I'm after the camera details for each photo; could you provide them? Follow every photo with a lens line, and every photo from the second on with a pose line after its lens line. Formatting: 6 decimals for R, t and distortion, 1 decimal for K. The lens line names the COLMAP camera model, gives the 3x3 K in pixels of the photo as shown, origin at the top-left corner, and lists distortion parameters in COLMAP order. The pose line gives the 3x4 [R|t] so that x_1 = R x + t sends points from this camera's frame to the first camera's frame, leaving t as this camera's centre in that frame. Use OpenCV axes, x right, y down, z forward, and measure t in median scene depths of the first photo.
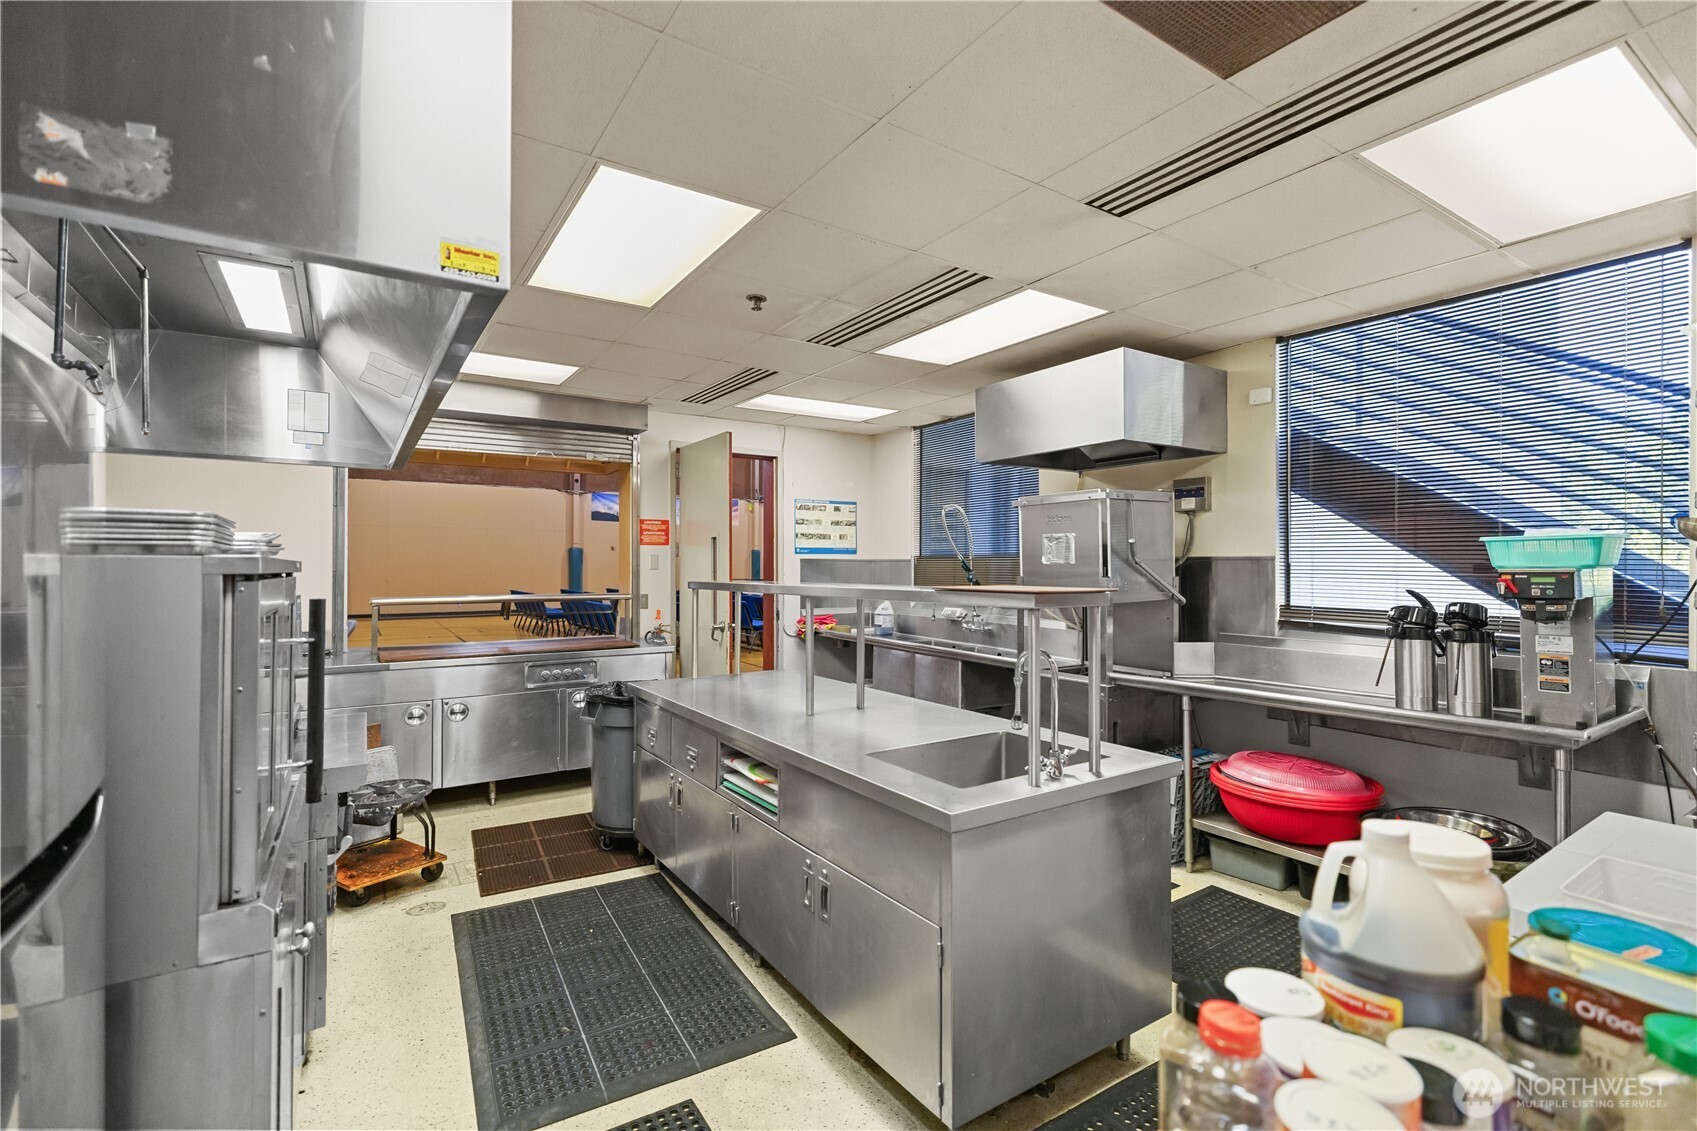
lens RADIAL K [[765.2, 0, 852.9], [0, 765.2, 573.9], [0, 0, 1]] dist [-0.001752, -0.000615]
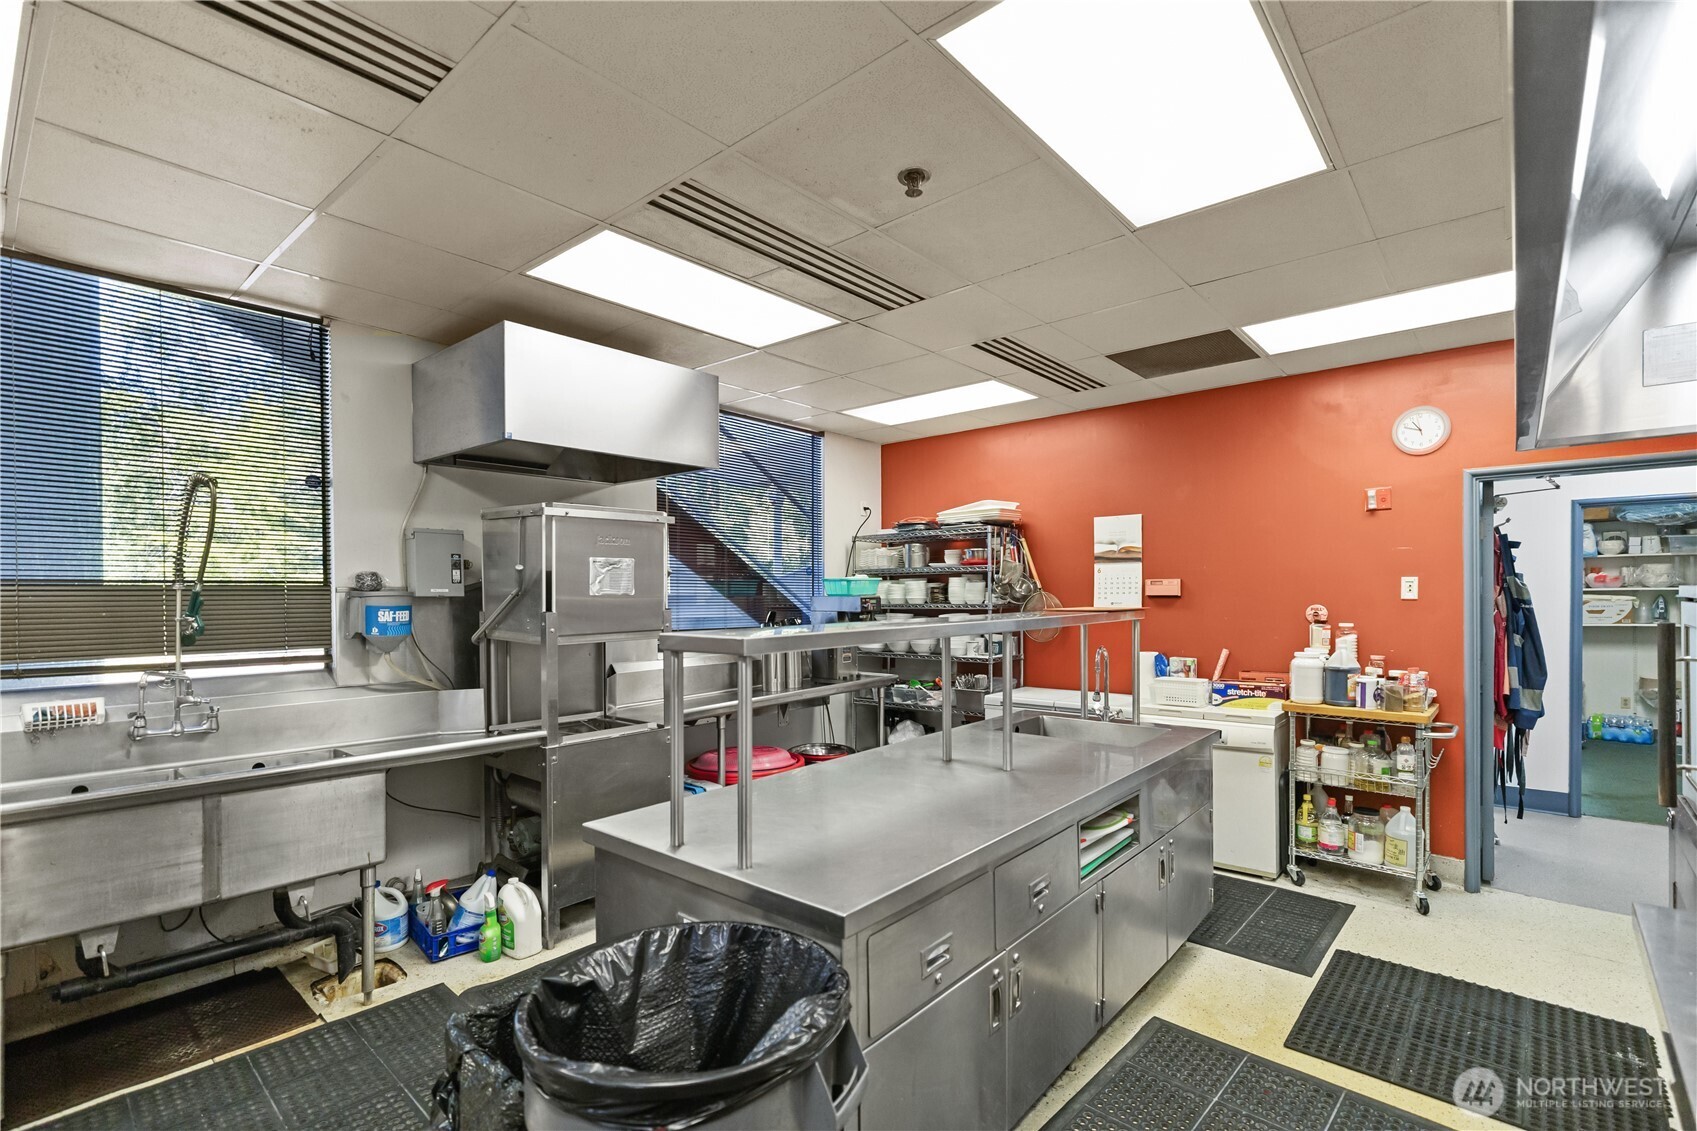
lens RADIAL K [[781.6, 0, 850.9], [0, 781.6, 622.1], [0, 0, 1]] dist [0.000846, 0.000159]
pose [[-0.273334, -0.030662, 0.961430, -0.742015], [0.010682, 0.999333, 0.034908, -0.015419], [-0.961860, 0.019812, -0.272824, 1.232134]]
